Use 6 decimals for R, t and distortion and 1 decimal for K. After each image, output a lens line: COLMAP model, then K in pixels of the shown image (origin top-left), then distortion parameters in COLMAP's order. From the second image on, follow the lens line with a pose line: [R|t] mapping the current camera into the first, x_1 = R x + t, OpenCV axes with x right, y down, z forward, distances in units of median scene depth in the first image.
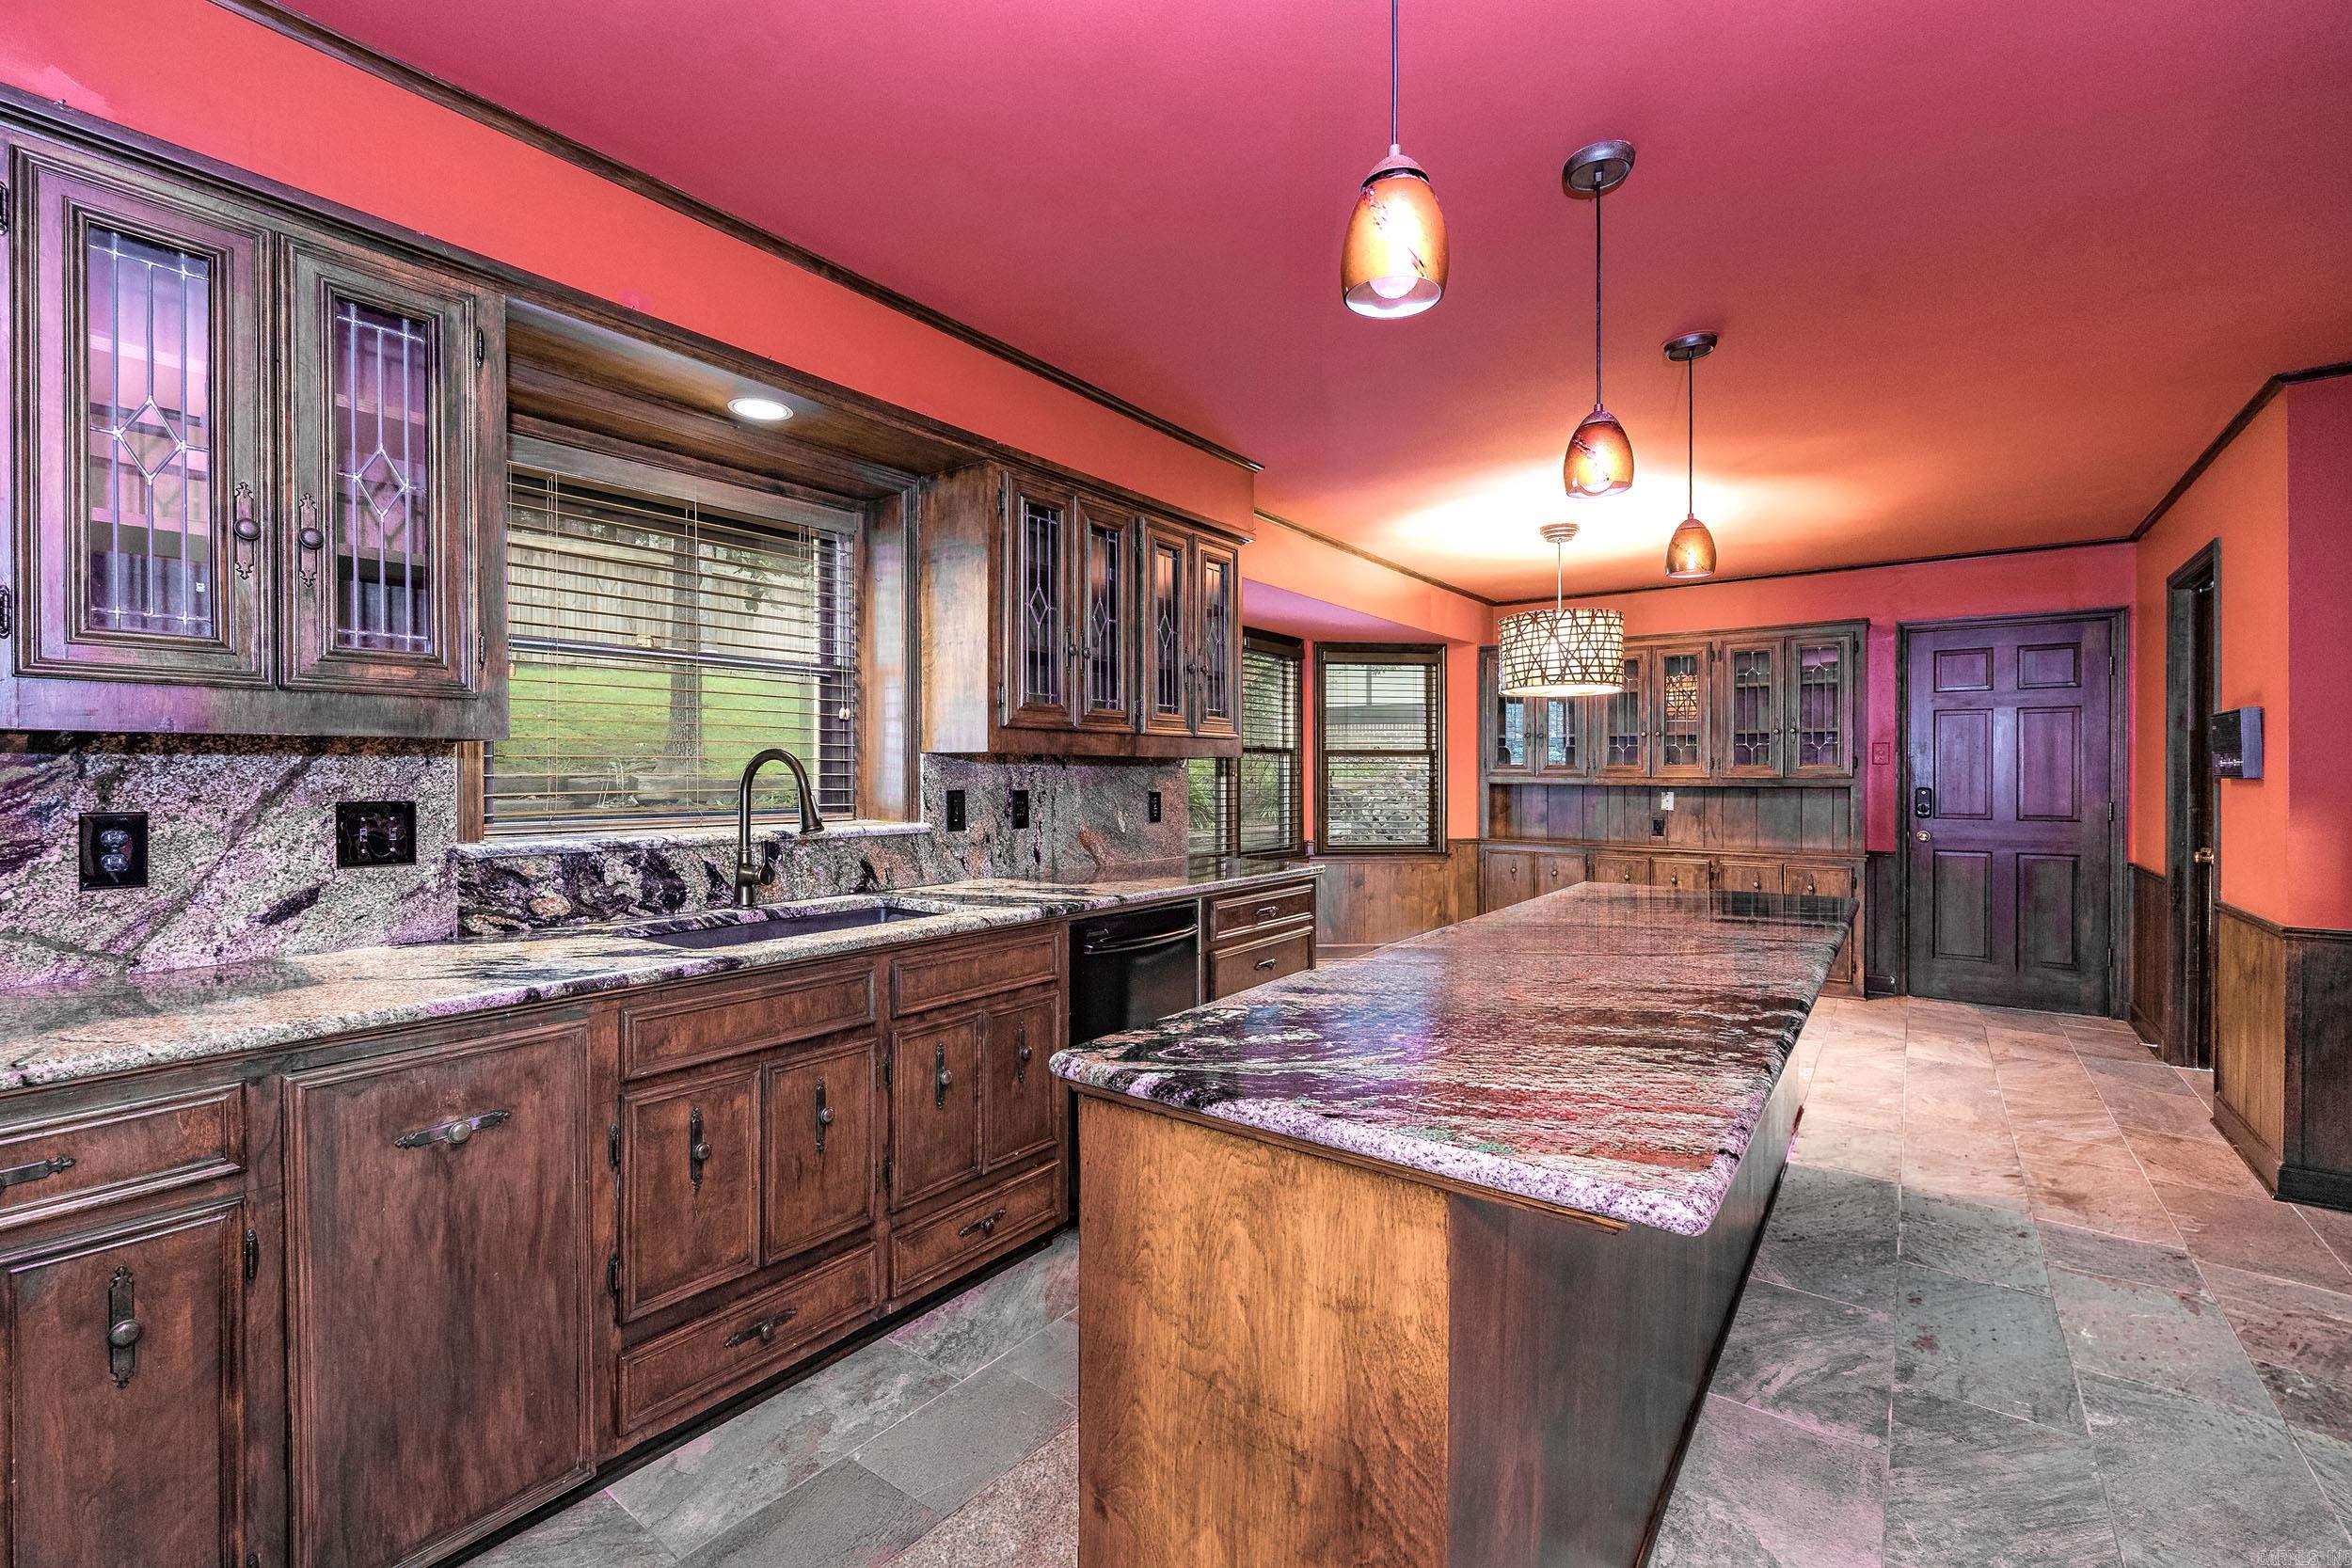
lens RADIAL K [[934.7, 0, 1156.5], [0, 934.7, 772.9], [0, 0, 1]] dist [0.012973, 0.000096]
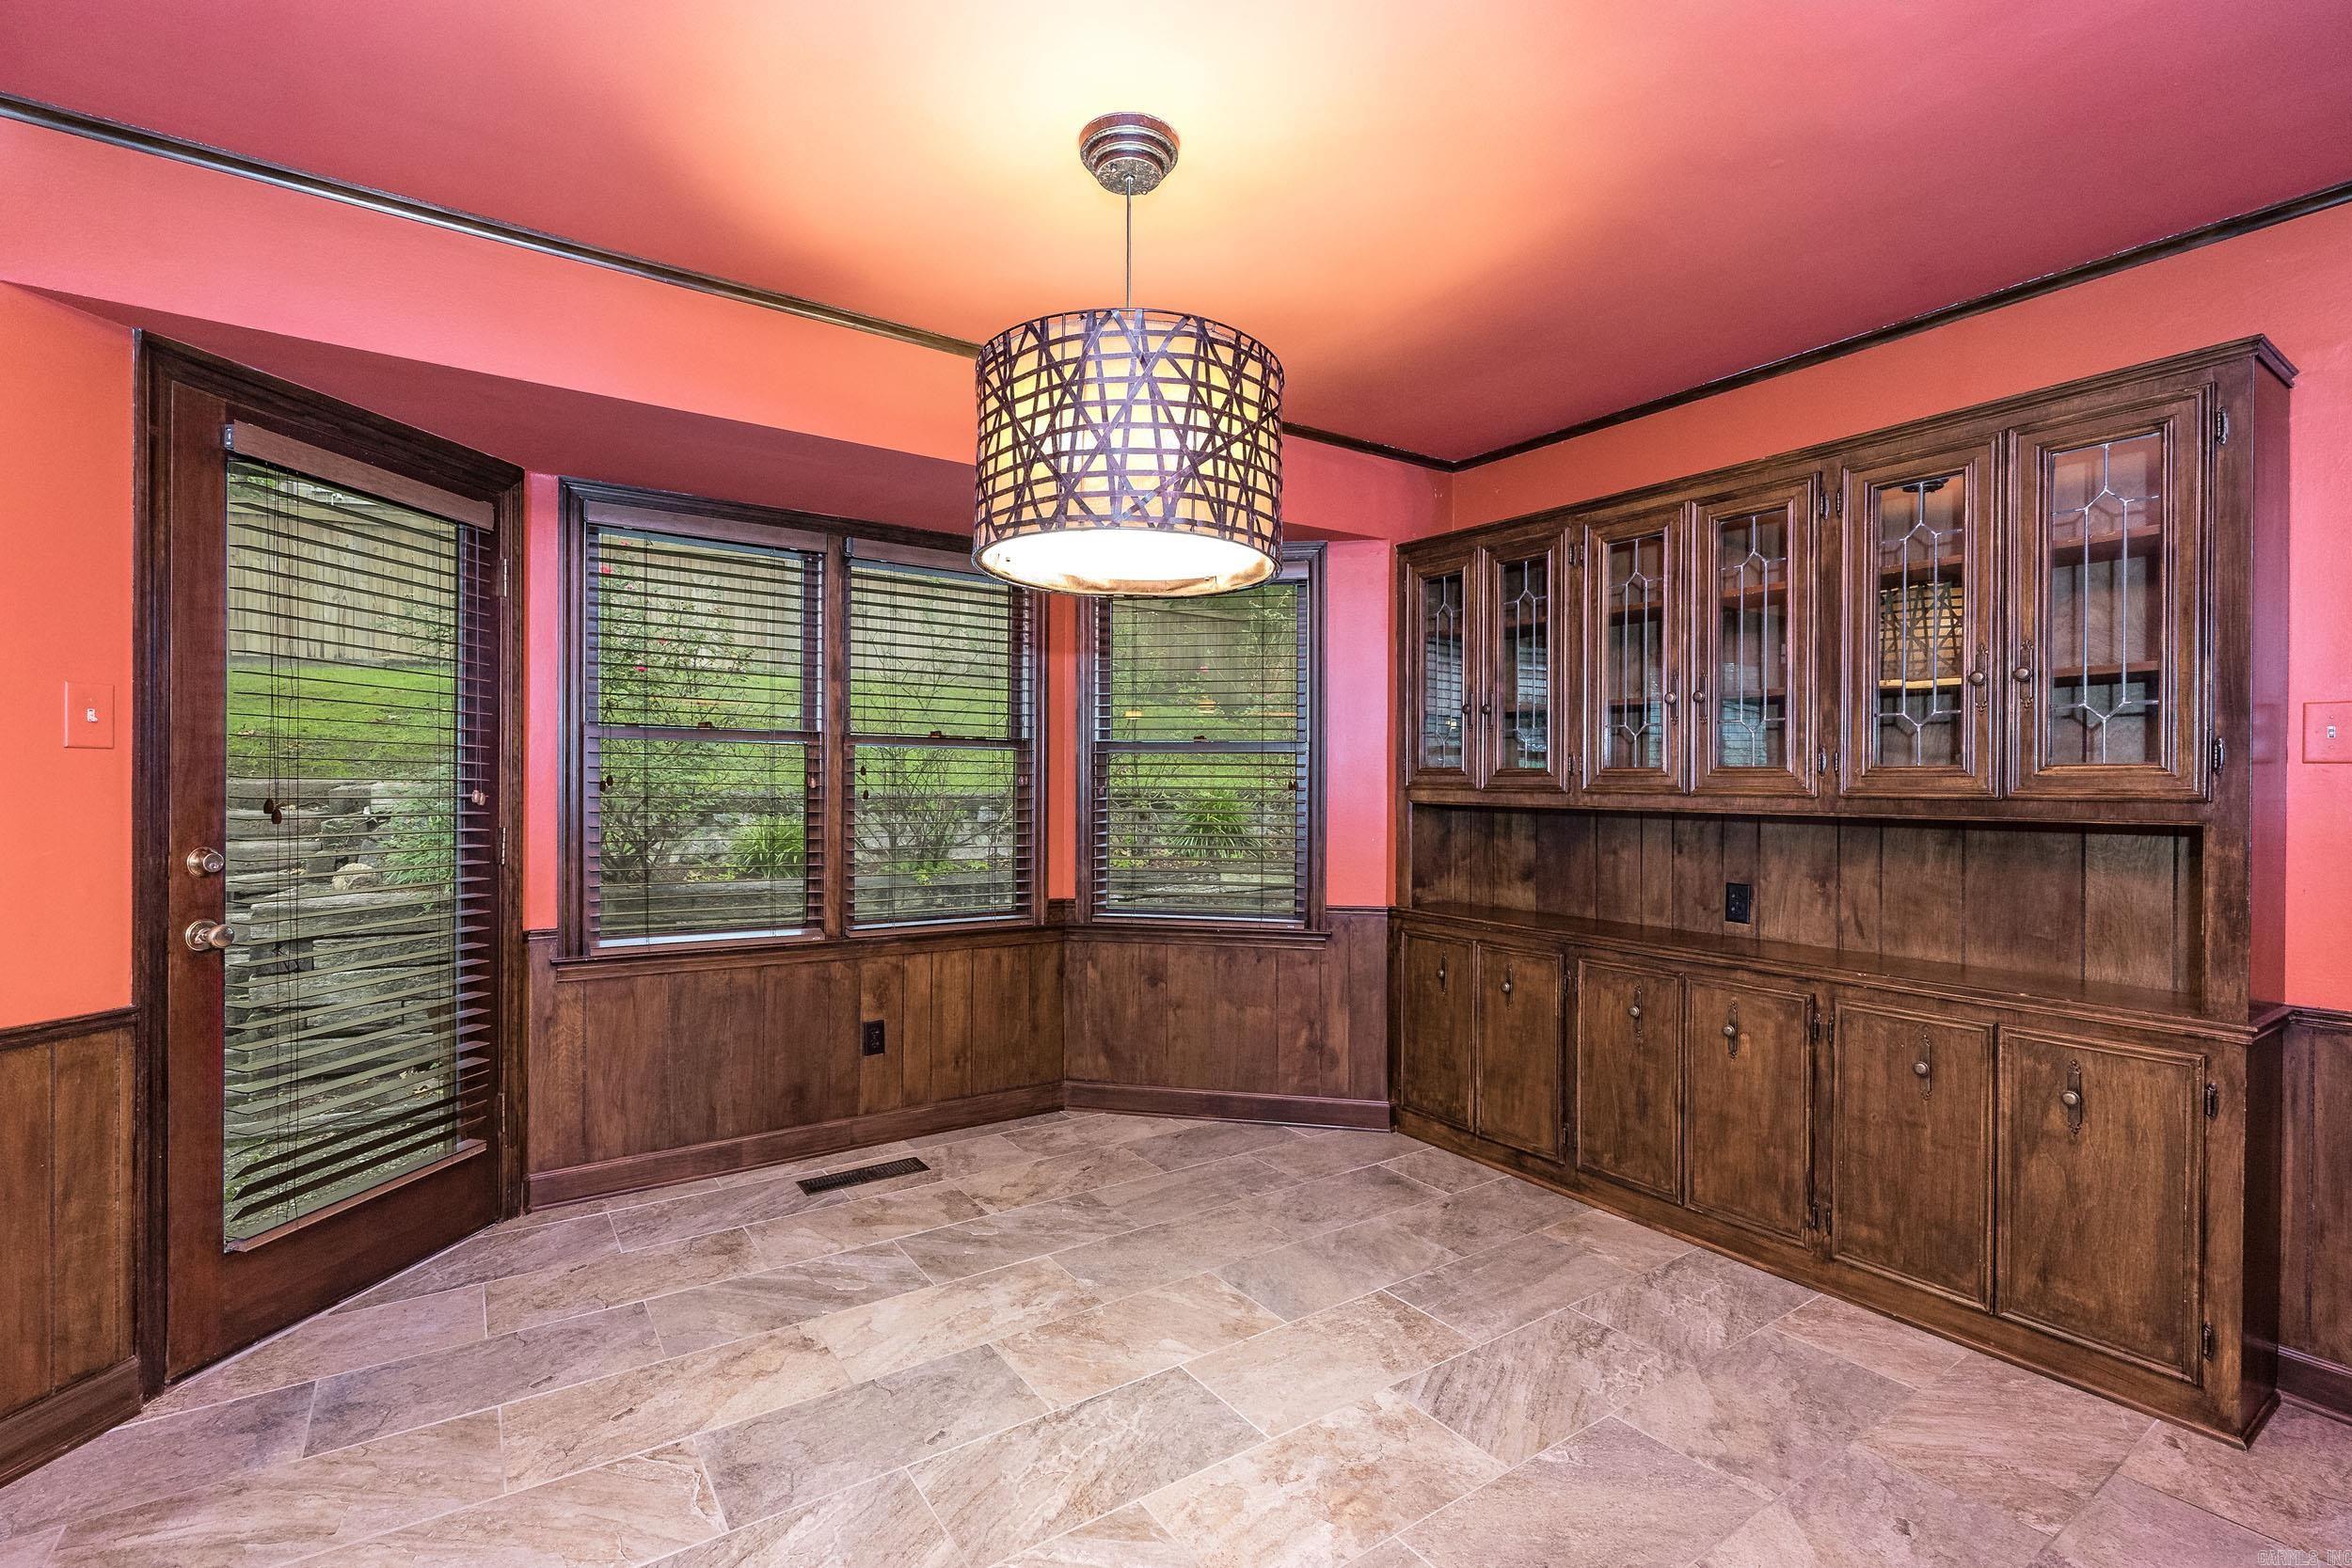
lens RADIAL K [[964.0, 0, 1175.9], [0, 964.0, 779.4], [0, 0, 1]] dist [-0.002813, -0.000267]
pose [[0.949310, 0.002552, -0.314331, 0.449329], [-0.002431, 0.999997, 0.000776, -0.002021], [0.314332, 0.000028, 0.949313, 0.498834]]
